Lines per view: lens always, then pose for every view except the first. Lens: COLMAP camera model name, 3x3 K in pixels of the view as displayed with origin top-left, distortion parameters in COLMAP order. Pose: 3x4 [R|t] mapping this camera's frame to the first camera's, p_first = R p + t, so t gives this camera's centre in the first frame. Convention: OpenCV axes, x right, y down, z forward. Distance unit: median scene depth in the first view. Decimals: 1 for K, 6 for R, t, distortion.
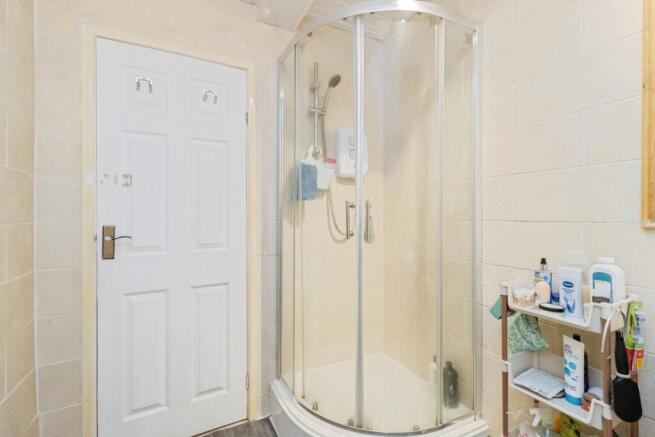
lens RADIAL K [[302.5, 0, 327.4], [0, 302.5, 214.3], [0, 0, 1]] dist [0.000145, -0.000399]
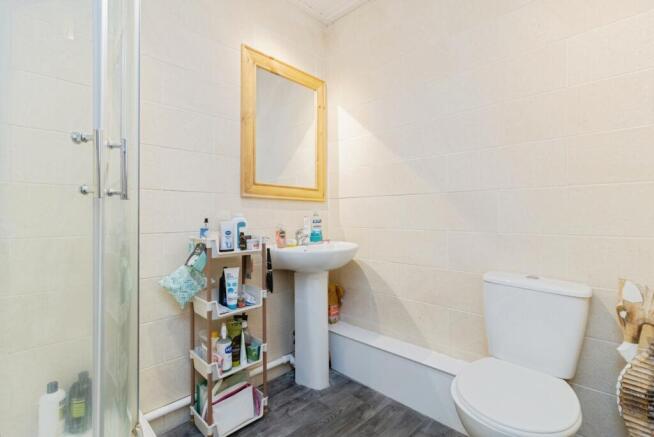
lens RADIAL K [[302.0, 0, 326.9], [0, 302.0, 214.3], [0, 0, 1]] dist [0.000145, -0.000399]
pose [[-0.306374, 0.006711, 0.951888, -0.703274], [0.002490, 0.999977, -0.006249, 0.138588], [-0.951908, 0.000456, -0.306384, 0.906228]]
